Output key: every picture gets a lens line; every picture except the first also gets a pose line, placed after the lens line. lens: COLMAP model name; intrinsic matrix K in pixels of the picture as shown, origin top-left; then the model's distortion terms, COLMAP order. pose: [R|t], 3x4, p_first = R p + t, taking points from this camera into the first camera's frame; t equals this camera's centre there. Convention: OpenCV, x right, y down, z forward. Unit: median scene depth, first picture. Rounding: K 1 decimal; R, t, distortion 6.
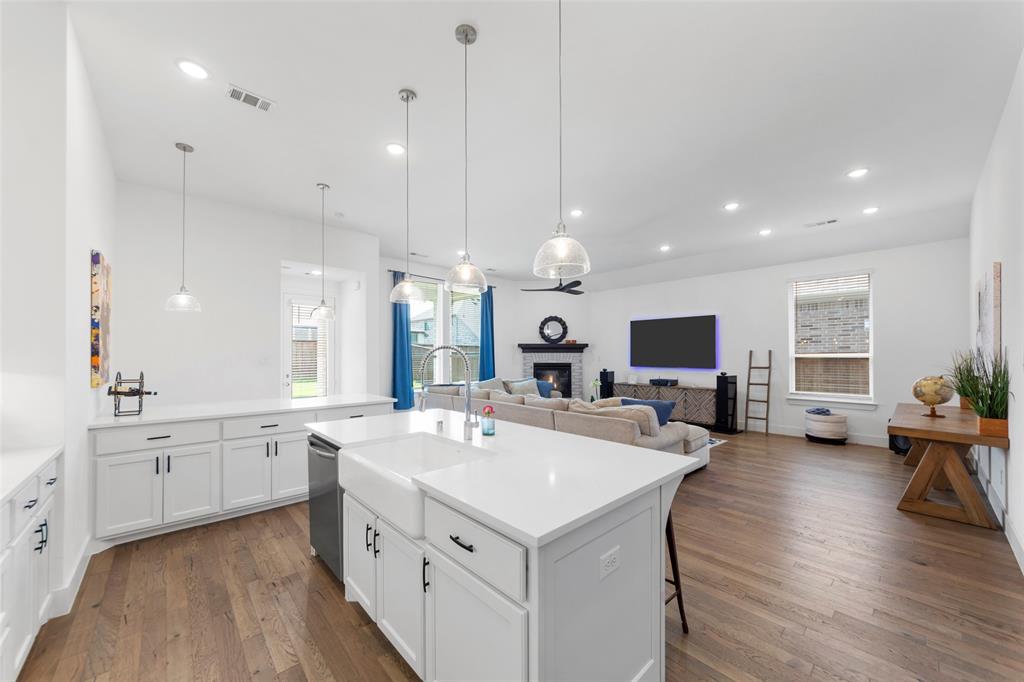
lens RADIAL K [[379.2, 0, 511.6], [0, 379.2, 352.8], [0, 0, 1]] dist [-0.002122, -0.000329]
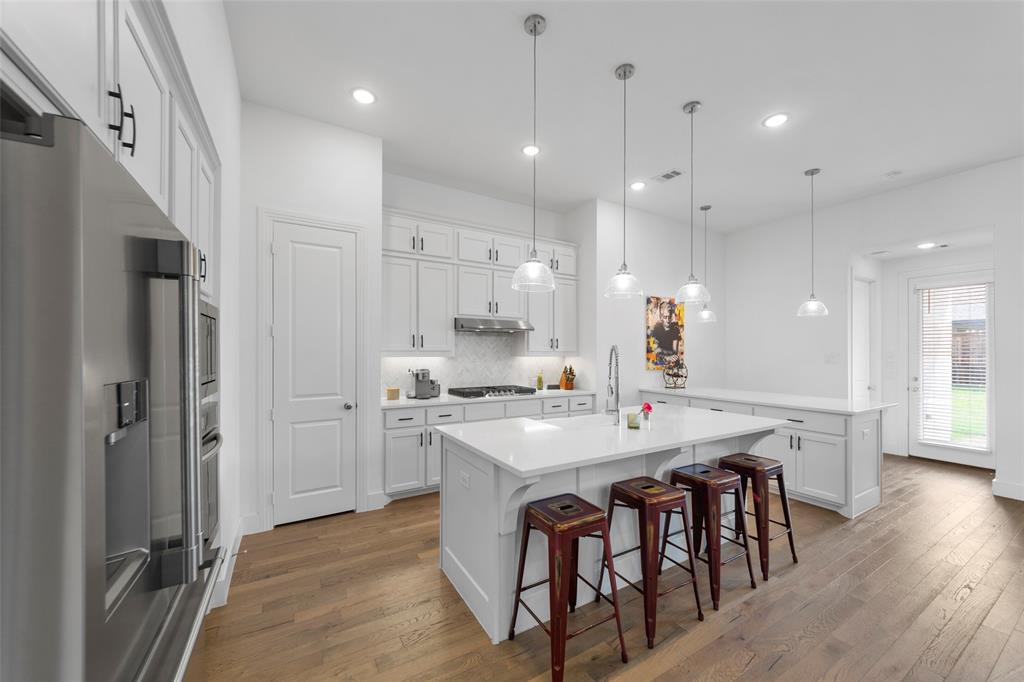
lens RADIAL K [[378.0, 0, 518.1], [0, 378.0, 353.1], [0, 0, 1]] dist [0.019880, -0.000052]
pose [[-0.202556, 0.001848, -0.979269, 0.345050], [0.003619, 0.999993, 0.001138, 0.001786], [0.979264, -0.003313, -0.202562, 0.295741]]
